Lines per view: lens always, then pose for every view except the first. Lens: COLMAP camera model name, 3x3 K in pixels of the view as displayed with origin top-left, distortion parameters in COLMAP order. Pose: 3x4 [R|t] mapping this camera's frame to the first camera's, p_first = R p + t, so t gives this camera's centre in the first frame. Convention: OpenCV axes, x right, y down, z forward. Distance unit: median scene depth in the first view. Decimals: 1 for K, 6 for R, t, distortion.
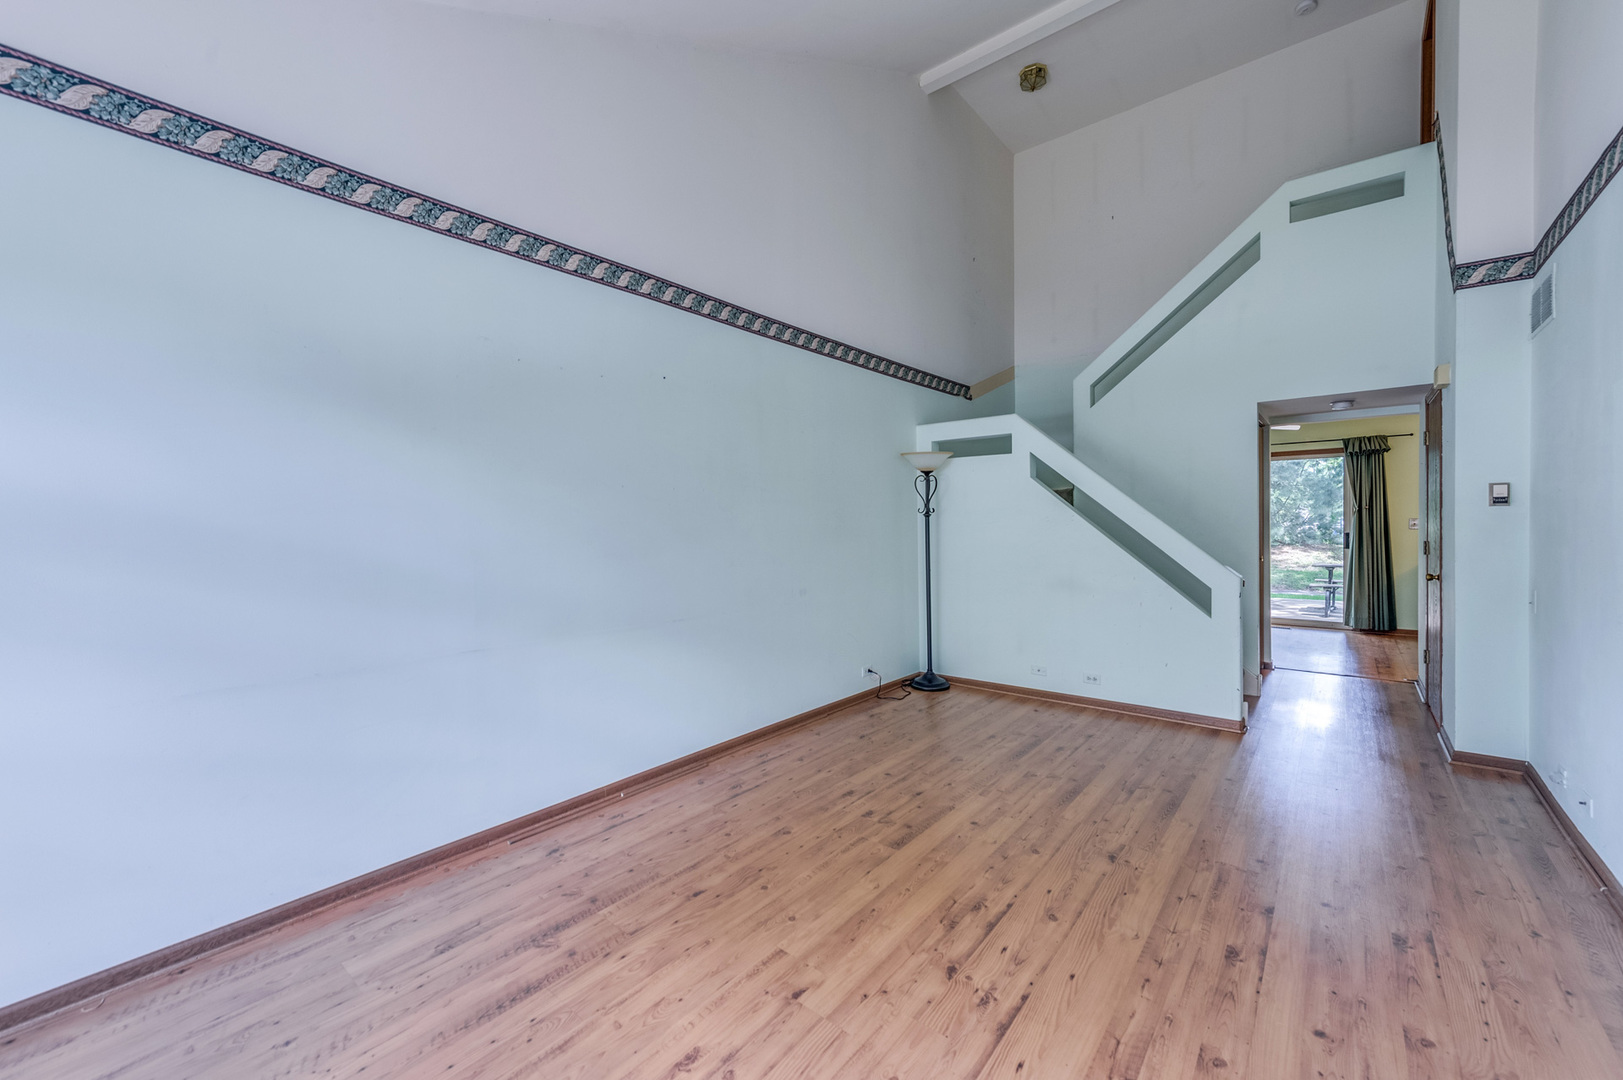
lens RADIAL K [[636.1, 0, 813.3], [0, 636.1, 522.3], [0, 0, 1]] dist [0.014542, -0.003589]
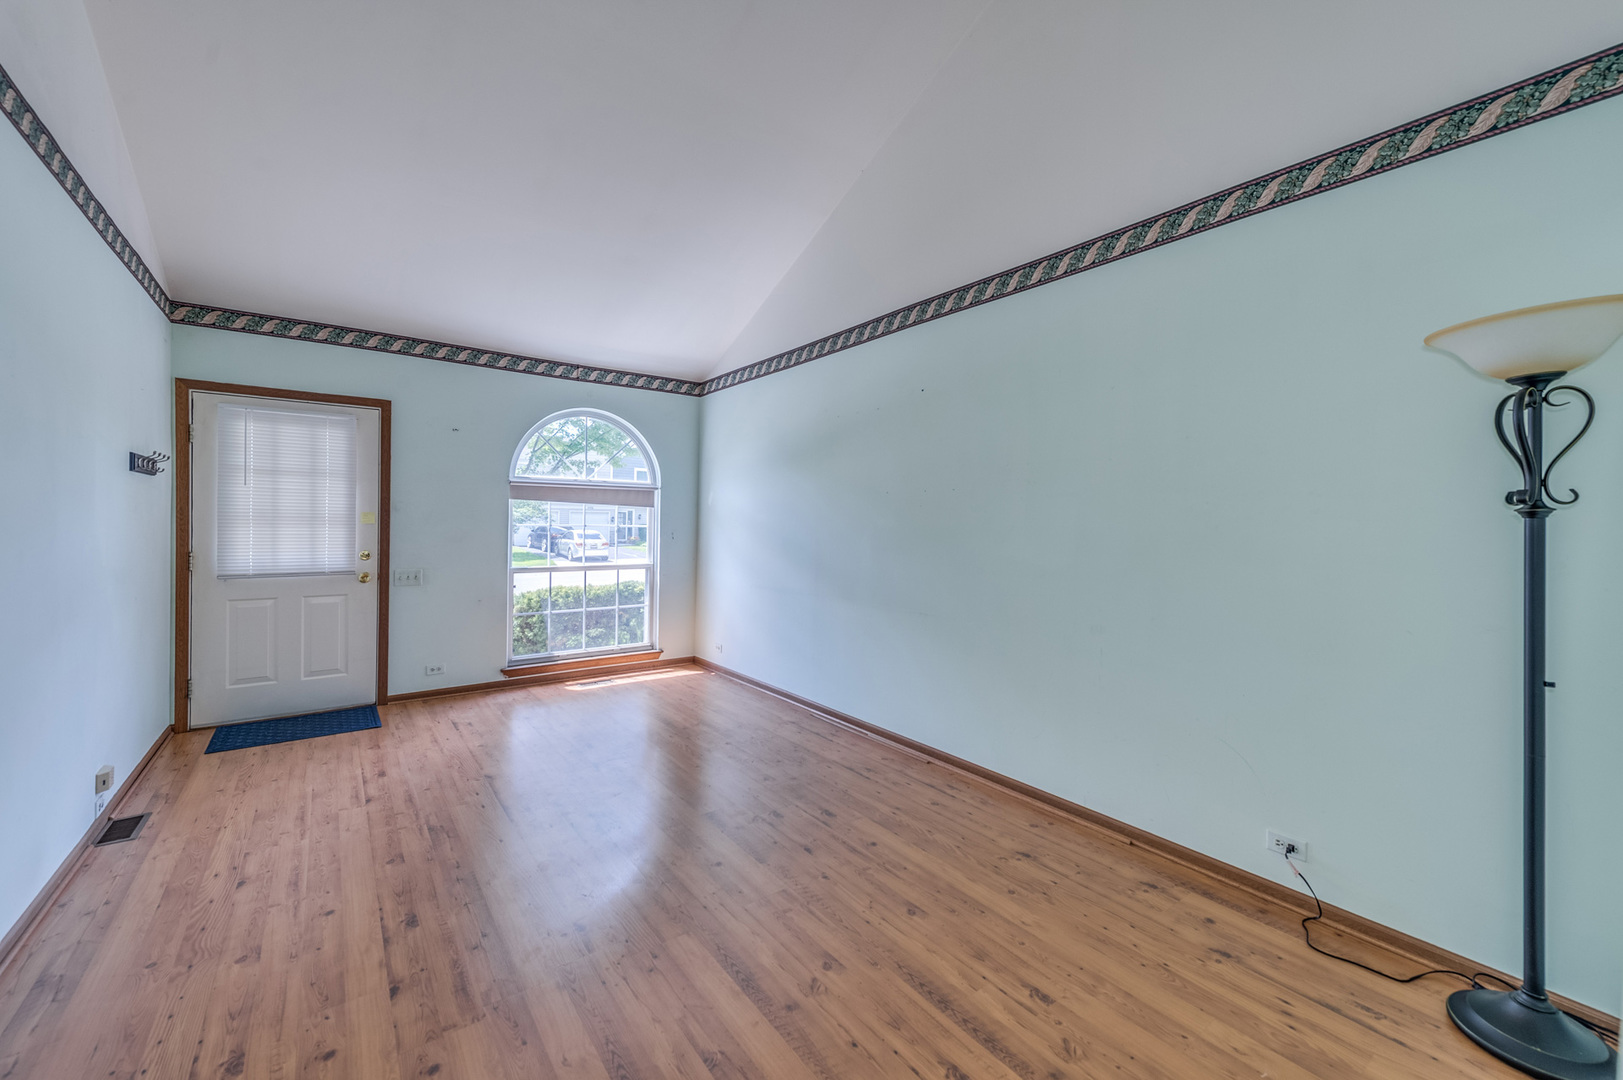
lens RADIAL K [[641.6, 0, 825.3], [0, 641.6, 528.2], [0, 0, 1]] dist [0.015821, -0.000347]
pose [[-0.224026, 0.017956, -0.974418, 0.906270], [-0.008064, 0.999762, 0.020277, -0.012961], [0.974550, 0.012400, -0.223828, 1.119640]]
